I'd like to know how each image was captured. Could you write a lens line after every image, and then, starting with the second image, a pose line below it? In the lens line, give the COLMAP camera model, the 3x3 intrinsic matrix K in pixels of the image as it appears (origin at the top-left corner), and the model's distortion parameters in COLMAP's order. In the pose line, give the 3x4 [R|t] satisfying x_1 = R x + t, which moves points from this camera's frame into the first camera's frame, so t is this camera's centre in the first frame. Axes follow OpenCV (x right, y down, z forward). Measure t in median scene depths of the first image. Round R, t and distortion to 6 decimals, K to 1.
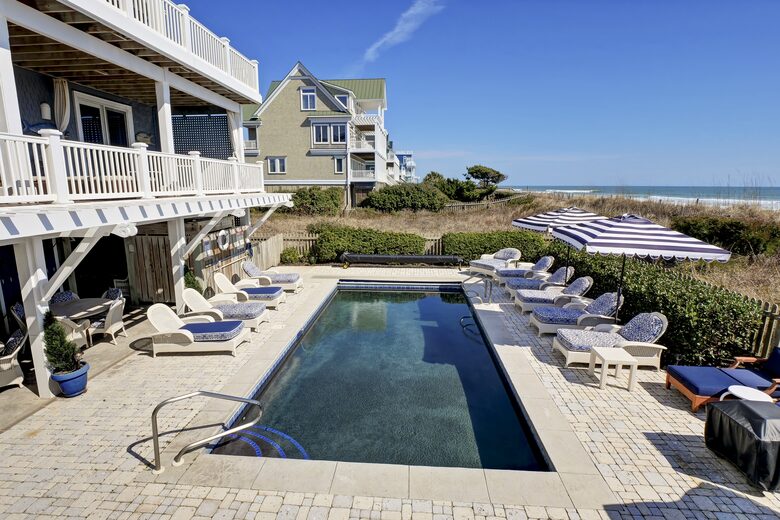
lens RADIAL K [[386.2, 0, 386.4], [0, 386.2, 257.7], [0, 0, 1]] dist [-0.016445, -0.000131]
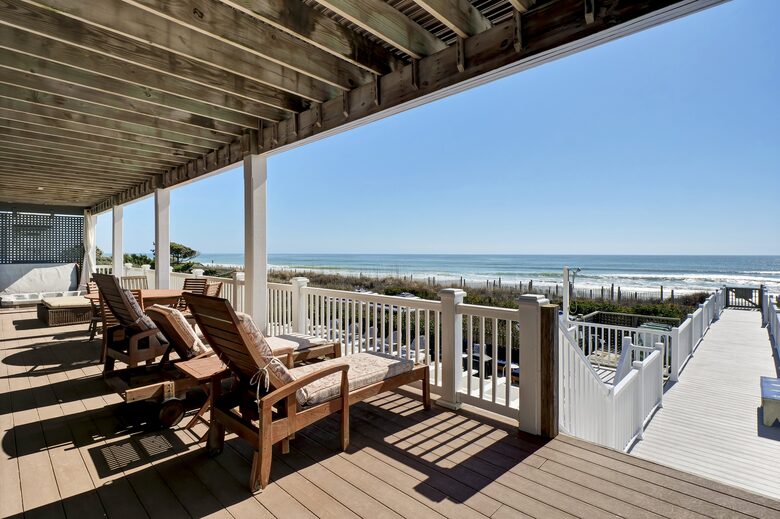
lens RADIAL K [[386.2, 0, 386.4], [0, 386.2, 257.2], [0, 0, 1]] dist [-0.016445, -0.000131]
pose [[0.639637, -0.004614, 0.768663, -0.215300], [0.138459, 0.984317, -0.109309, -0.016673], [-0.756104, 0.176347, 0.630244, -0.060734]]
